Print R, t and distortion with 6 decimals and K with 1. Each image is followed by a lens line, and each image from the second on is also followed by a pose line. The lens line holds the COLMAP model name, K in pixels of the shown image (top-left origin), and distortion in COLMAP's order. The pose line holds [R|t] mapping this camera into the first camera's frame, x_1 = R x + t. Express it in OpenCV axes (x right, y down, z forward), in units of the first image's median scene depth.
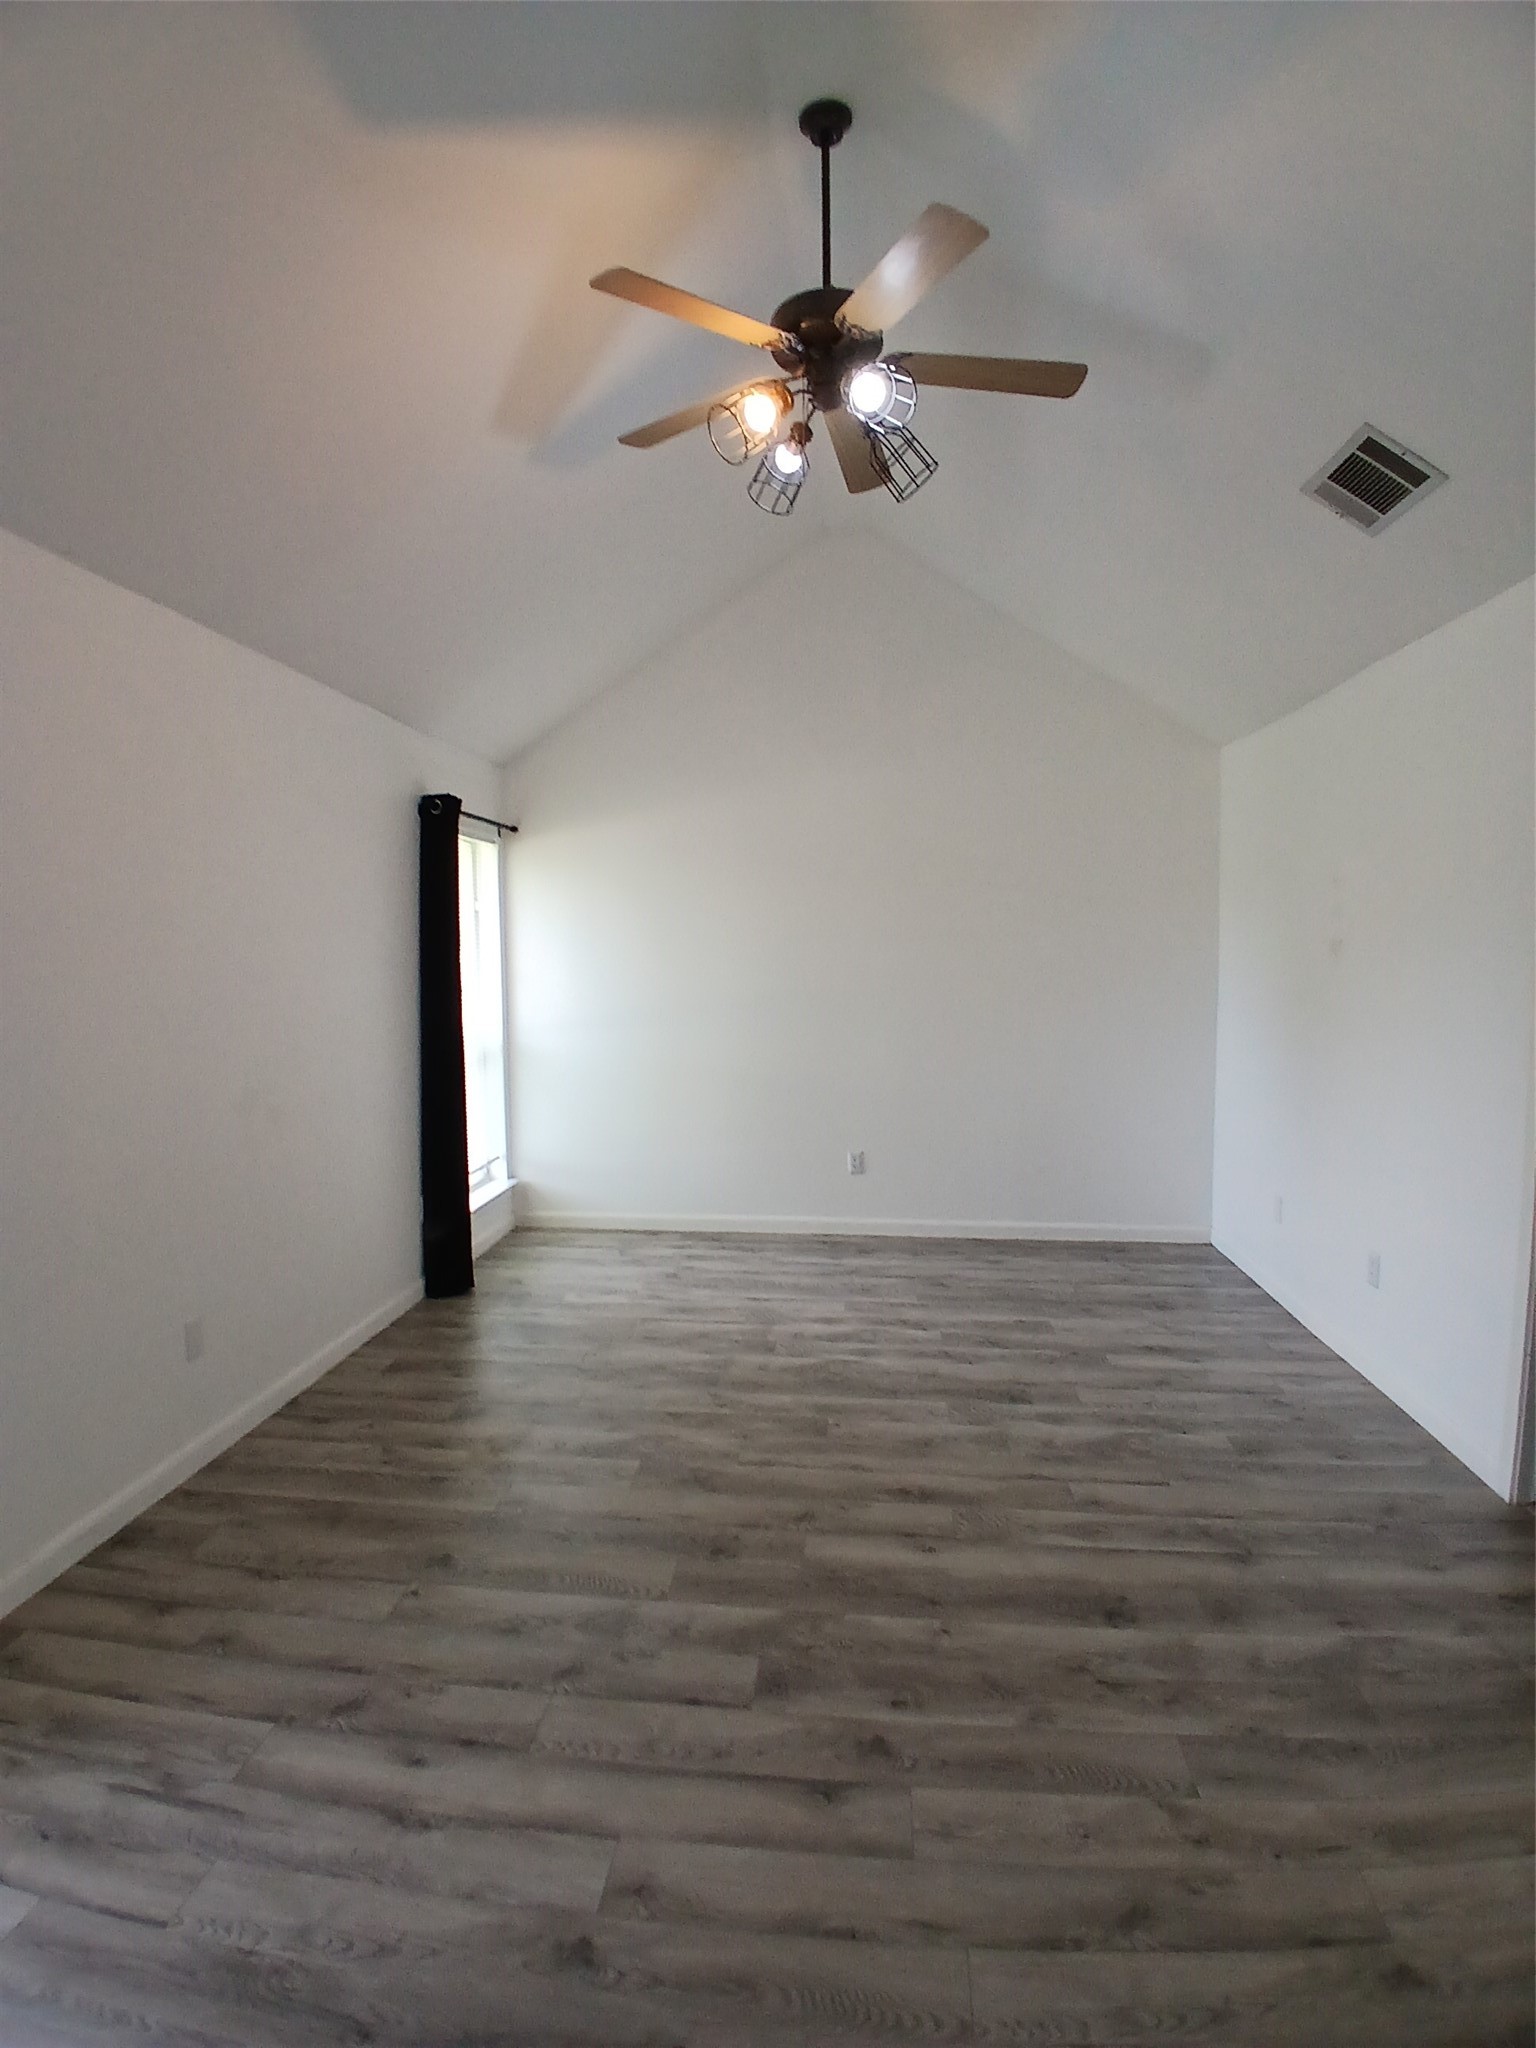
lens RADIAL K [[1029.4, 0, 764.8], [0, 1029.4, 1013.9], [0, 0, 1]] dist [-0.000859, -0.038681]
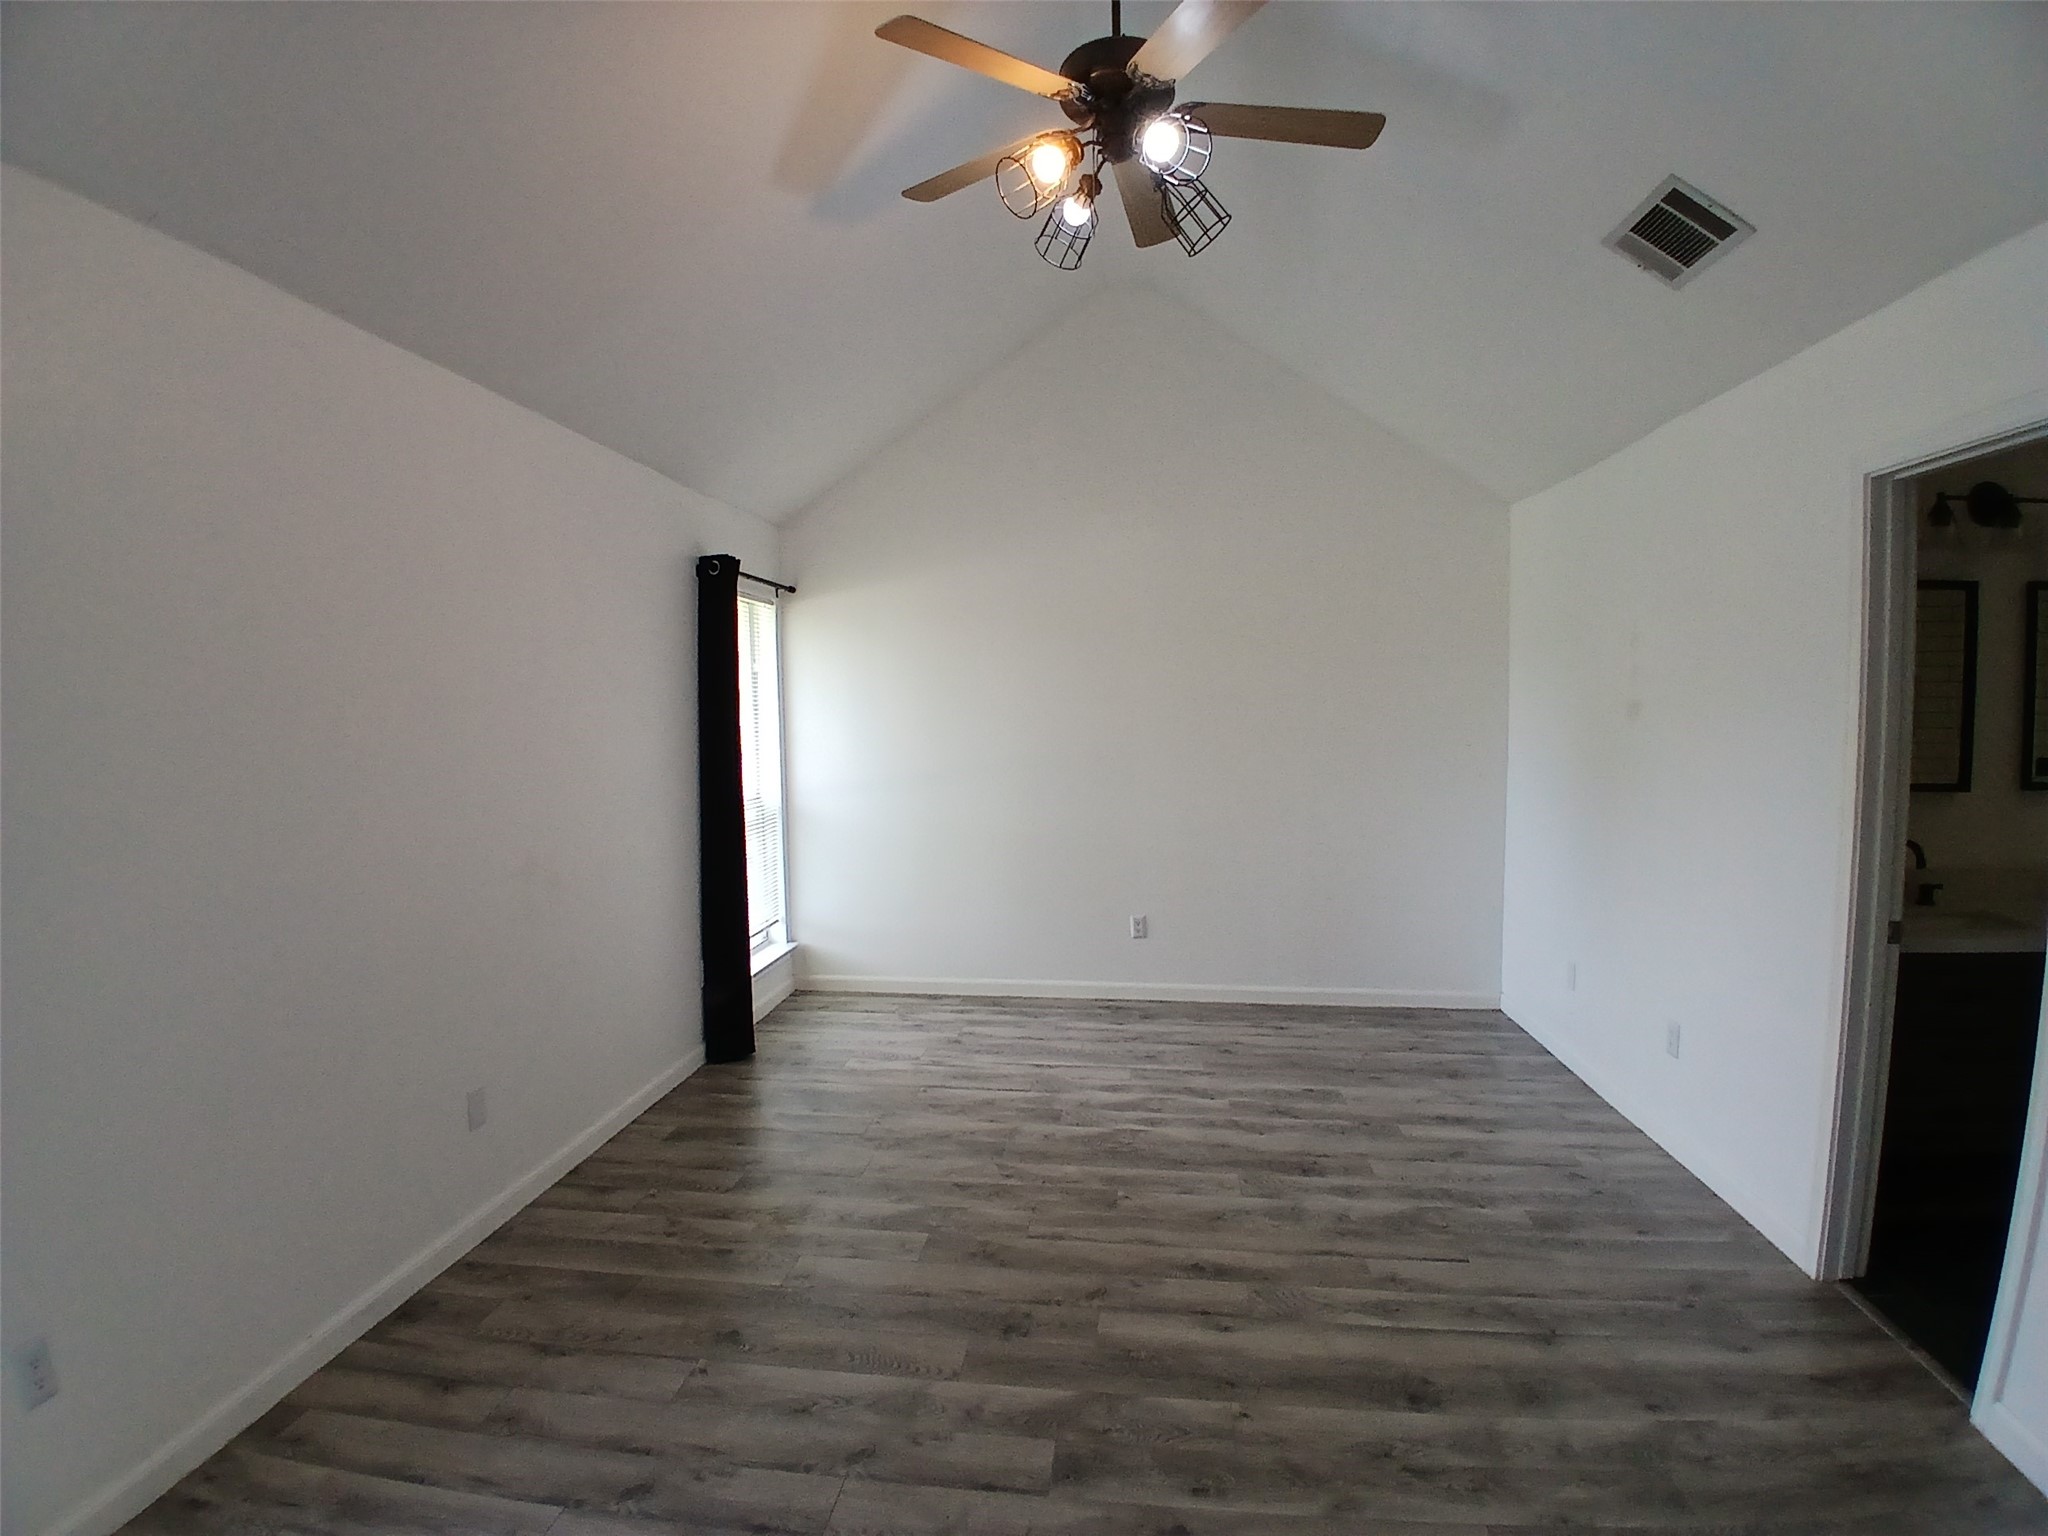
lens RADIAL K [[1029.4, 0, 1025.0], [0, 1029.4, 779.1], [0, 0, 1]] dist [-0.000859, -0.038681]
pose [[0.999943, -0.000030, -0.010637, -0.020698], [0.000111, 0.999971, 0.007579, -0.009957], [0.010636, -0.007580, 0.999915, 0.022996]]
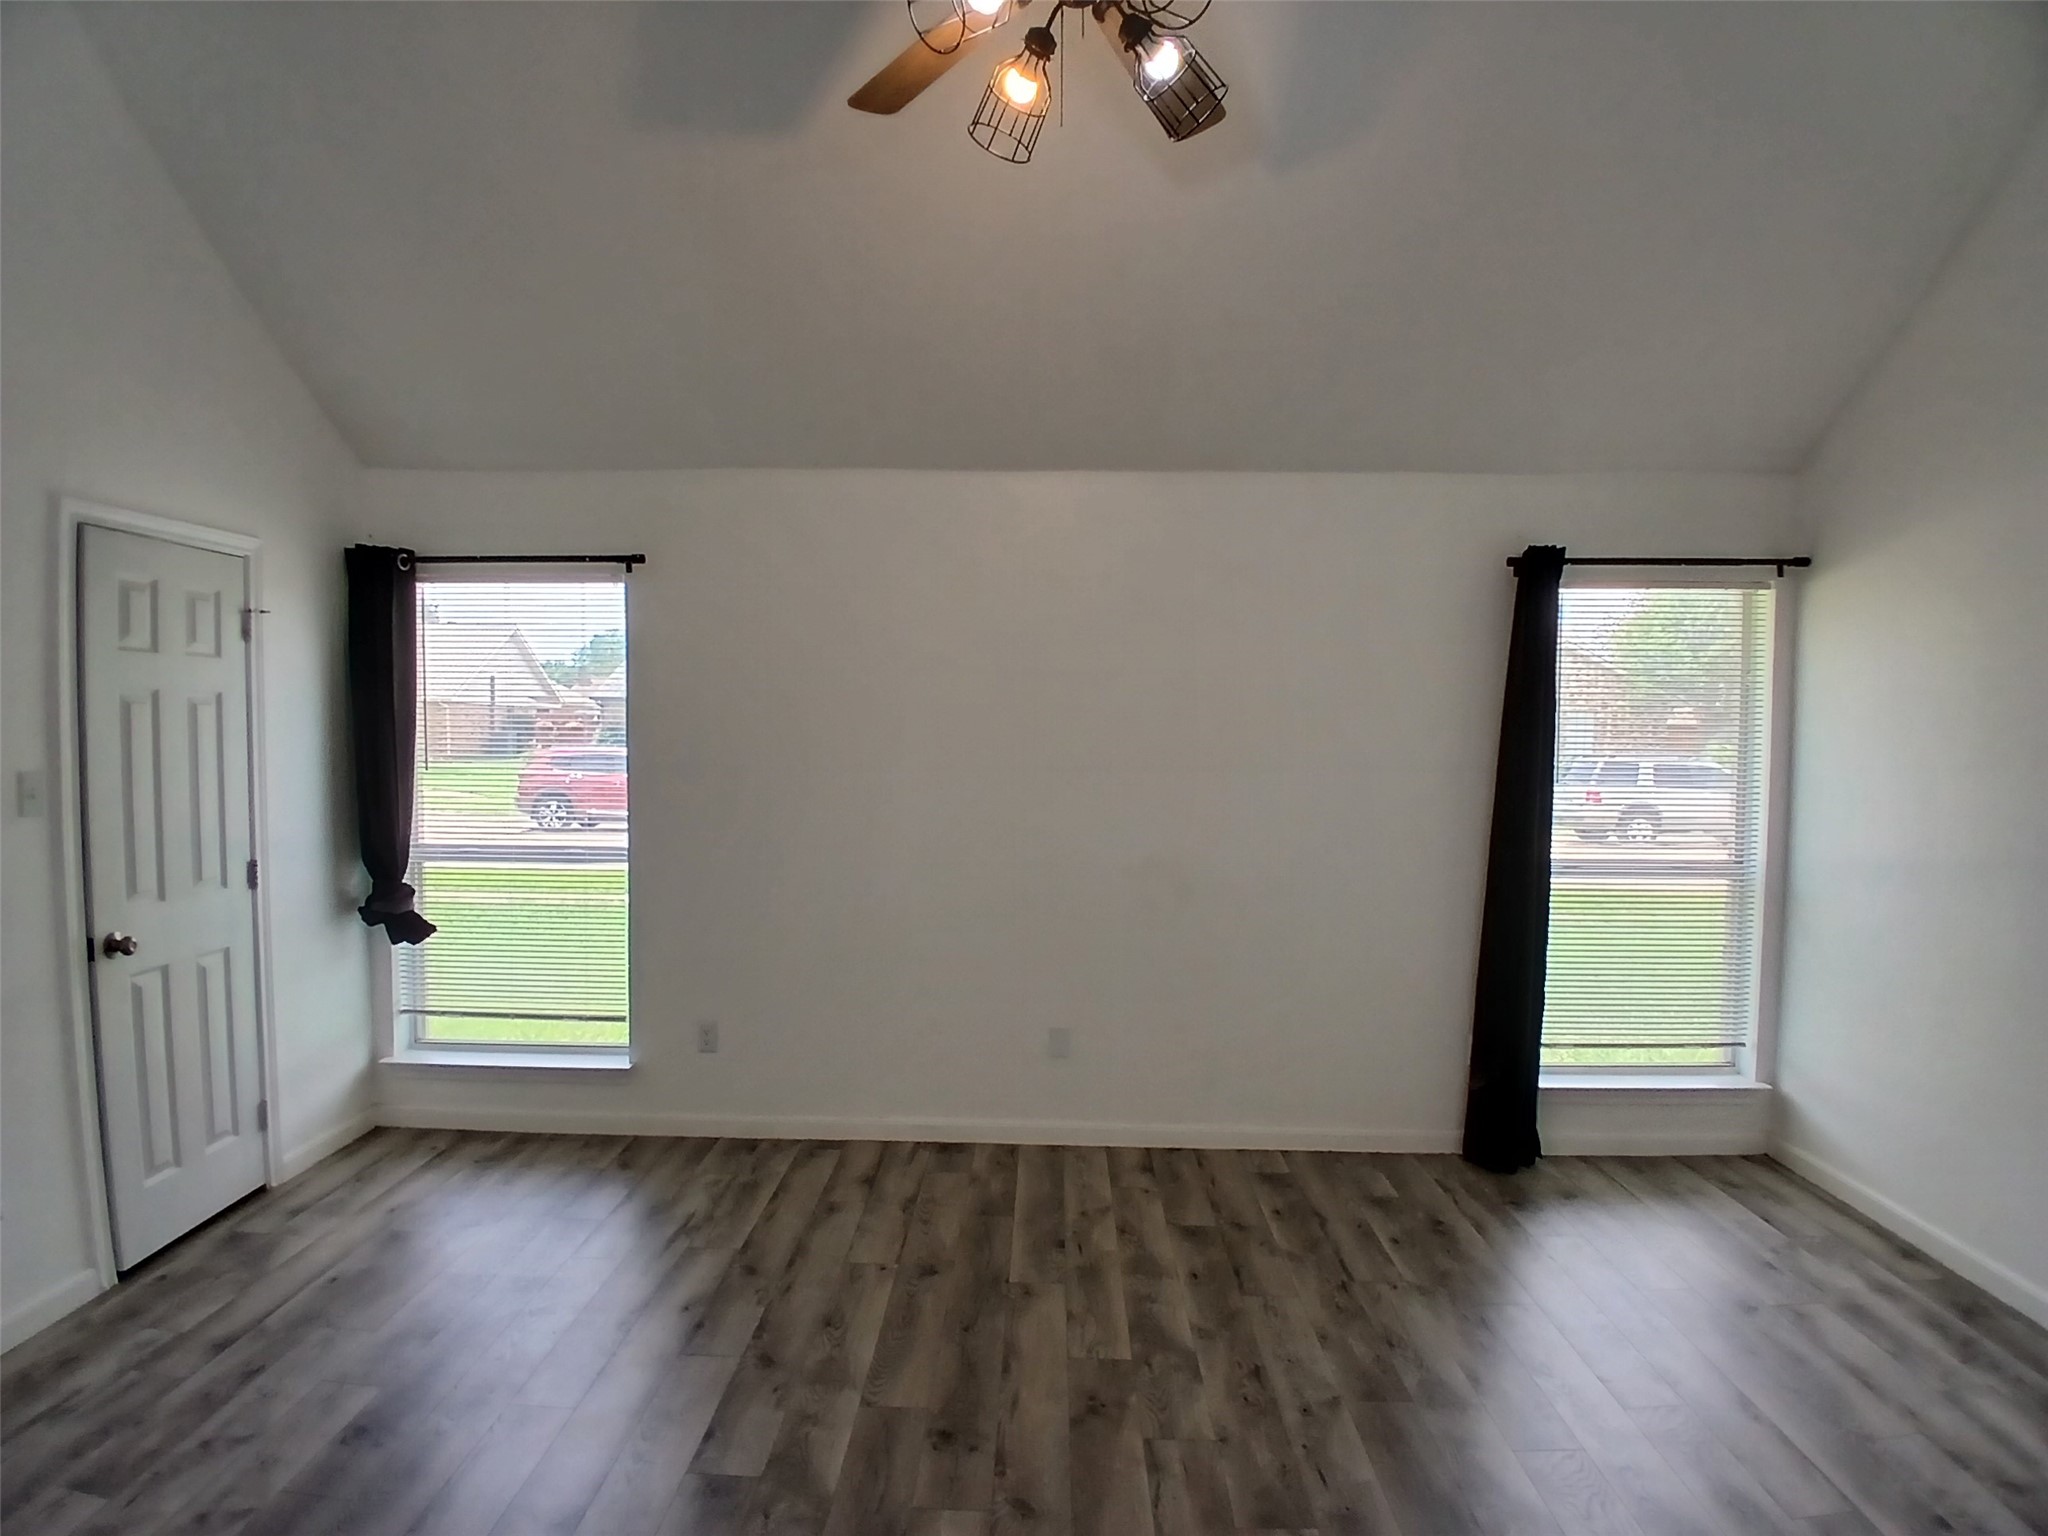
lens RADIAL K [[1029.4, 0, 1020.7], [0, 1029.4, 781.2], [0, 0, 1]] dist [-0.000859, -0.038681]
pose [[0.072588, 0.060918, -0.995500, 0.809241], [-0.072251, 0.995832, 0.055670, -0.084862], [0.994742, 0.067885, 0.076687, 0.984445]]
